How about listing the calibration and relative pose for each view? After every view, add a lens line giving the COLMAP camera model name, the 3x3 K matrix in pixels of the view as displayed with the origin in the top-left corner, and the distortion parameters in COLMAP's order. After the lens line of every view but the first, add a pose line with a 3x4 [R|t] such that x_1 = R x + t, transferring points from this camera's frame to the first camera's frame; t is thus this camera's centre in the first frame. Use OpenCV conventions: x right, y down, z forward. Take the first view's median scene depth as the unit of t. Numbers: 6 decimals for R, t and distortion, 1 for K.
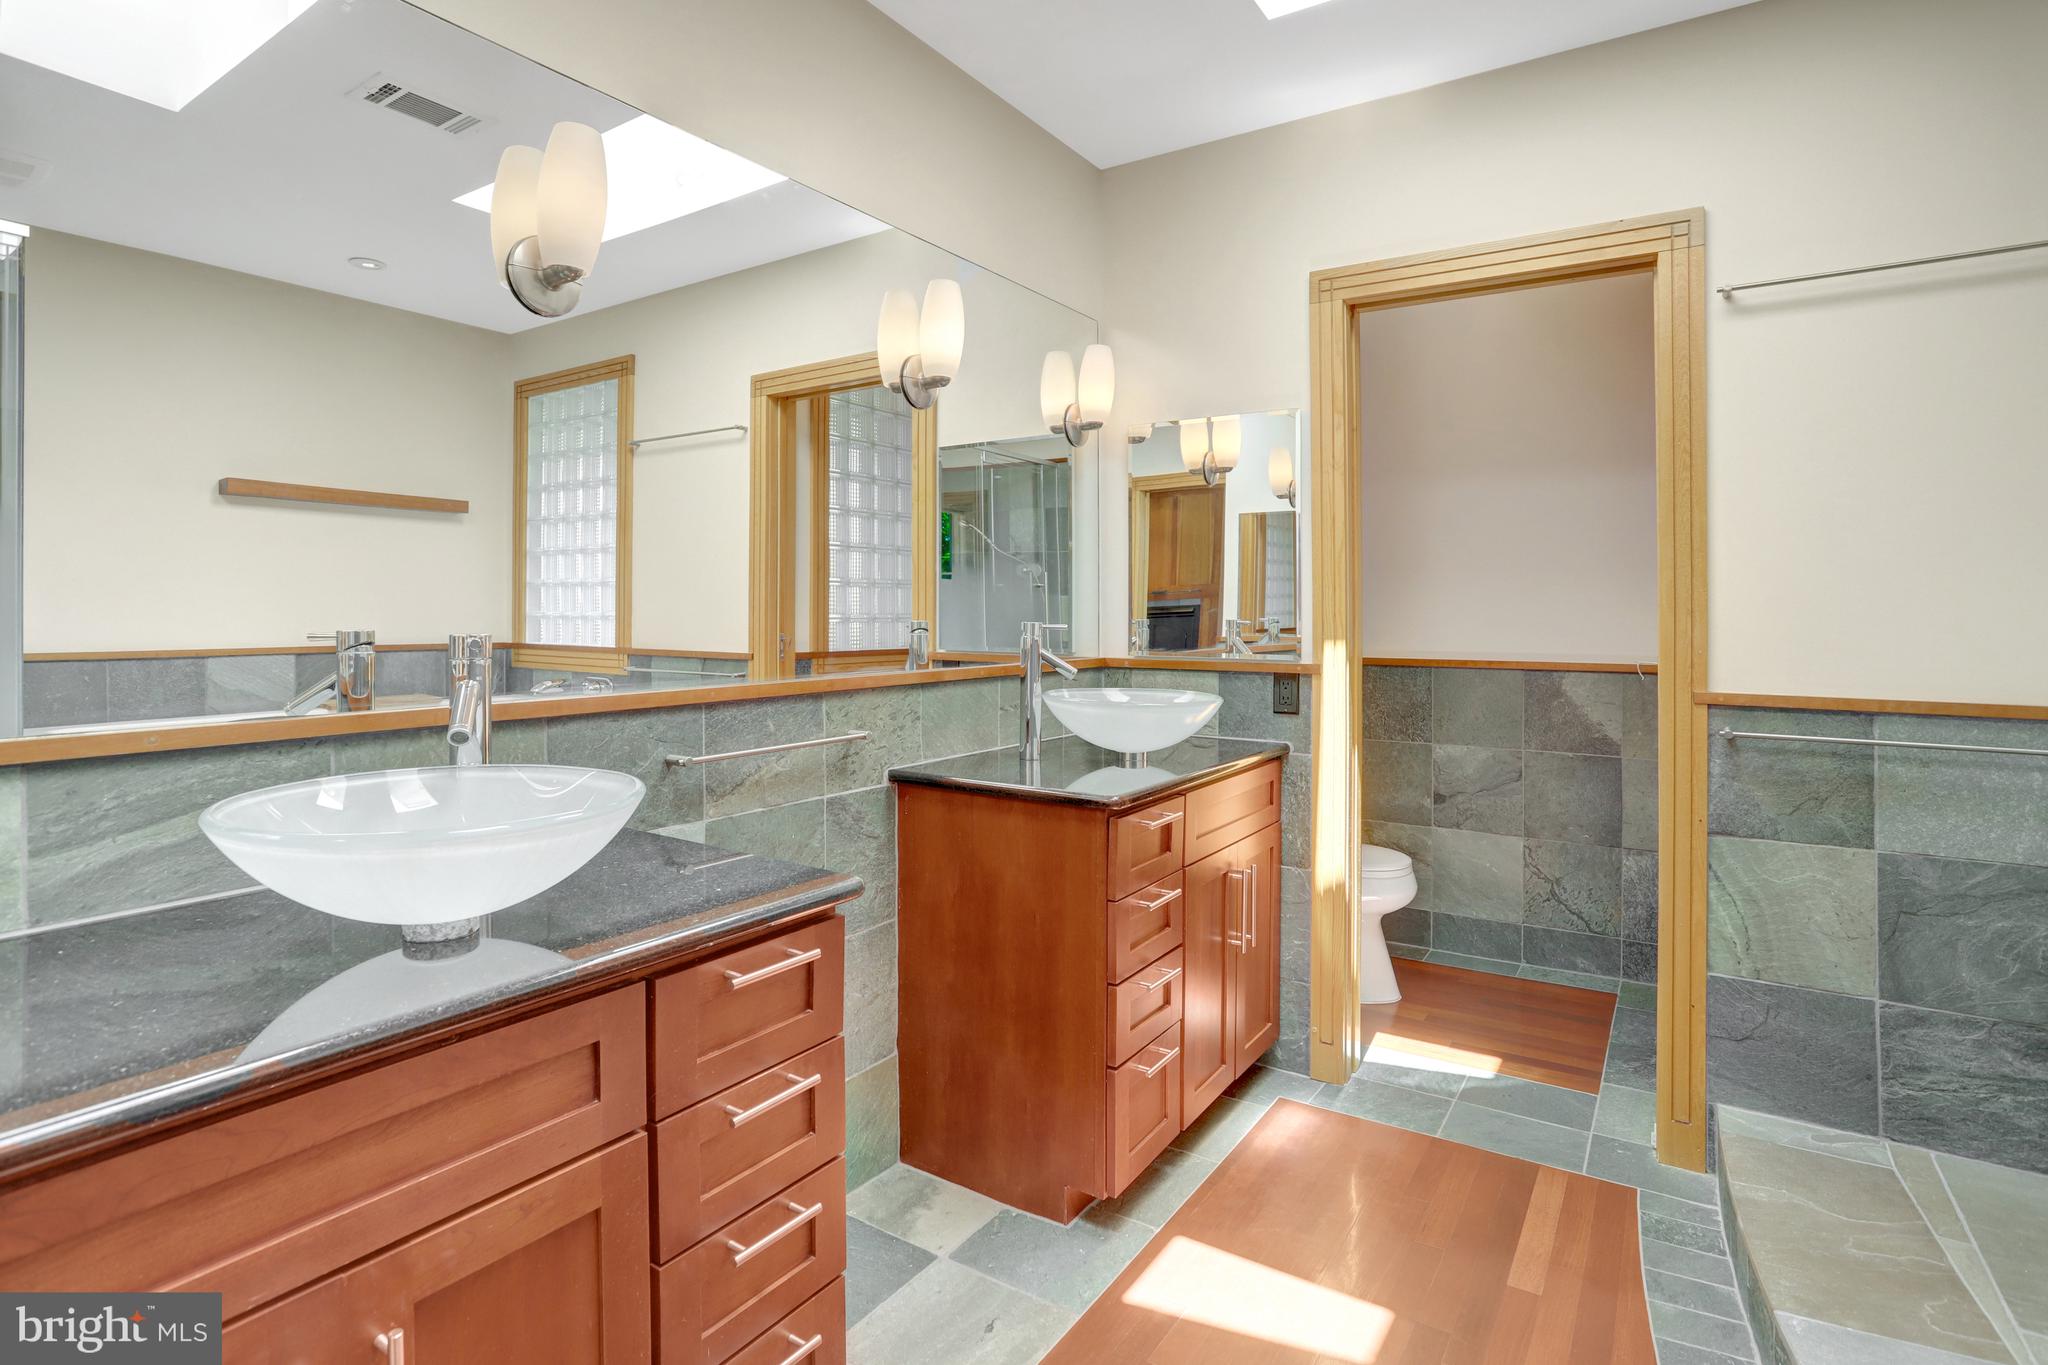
lens RADIAL K [[1025.5, 0, 1028.6], [0, 1025.5, 606.5], [0, 0, 1]] dist [0.000604, 0.000035]
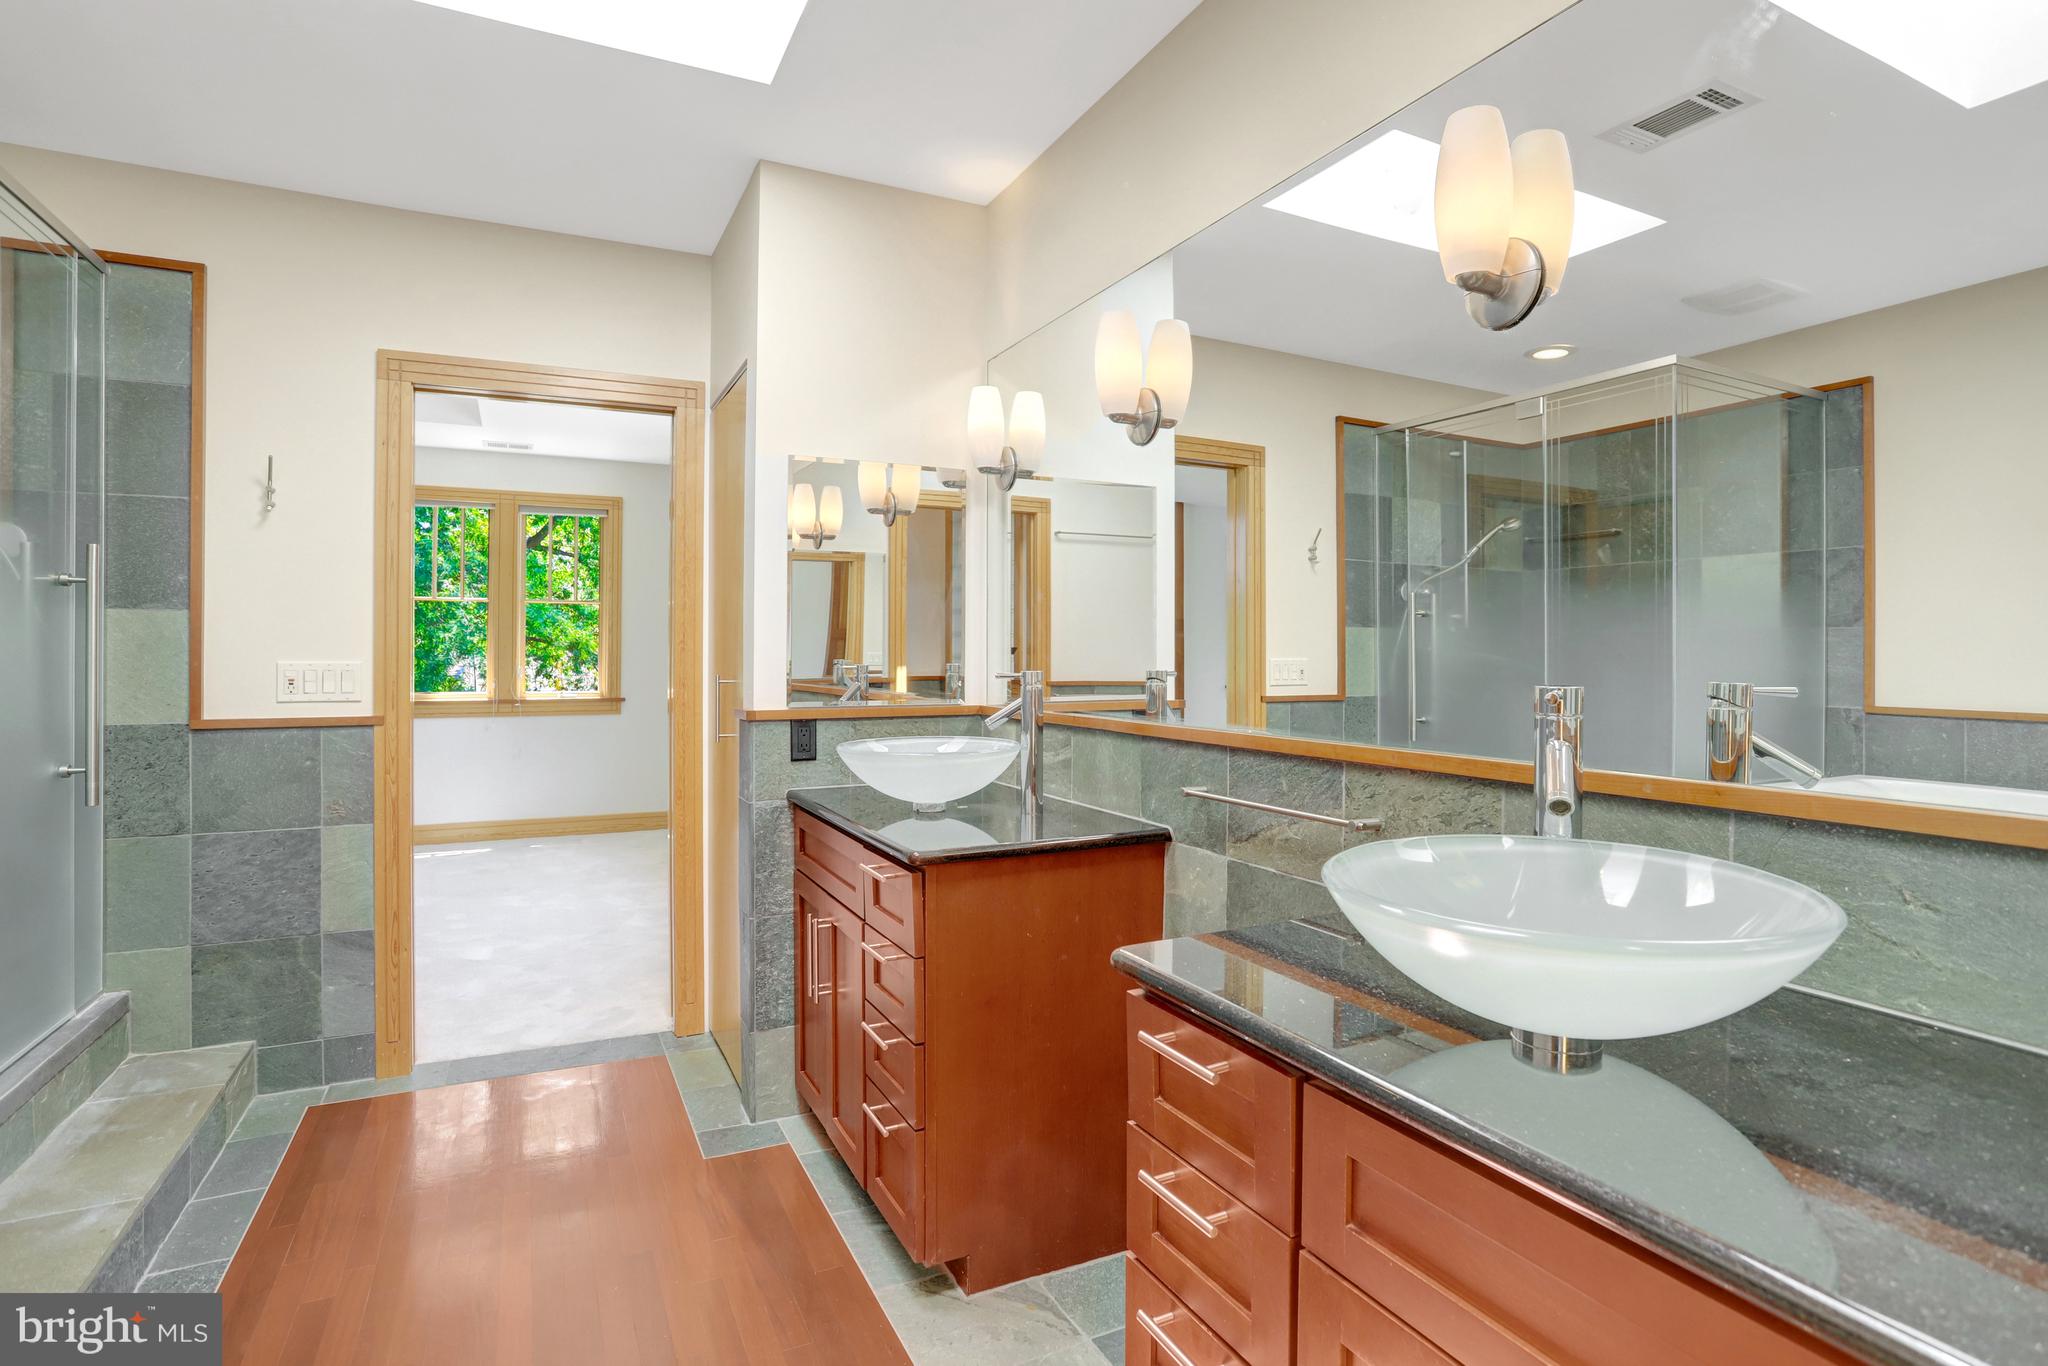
lens RADIAL K [[1008.0, 0, 1024.0], [0, 1008.0, 683.0], [0, 0, 1]] dist [-0.000305, -0.000071]
pose [[-0.501318, 0.012840, -0.865168, 0.642114], [-0.003791, 0.999848, 0.017035, 0.011338], [0.865255, 0.011820, -0.501193, 1.251095]]
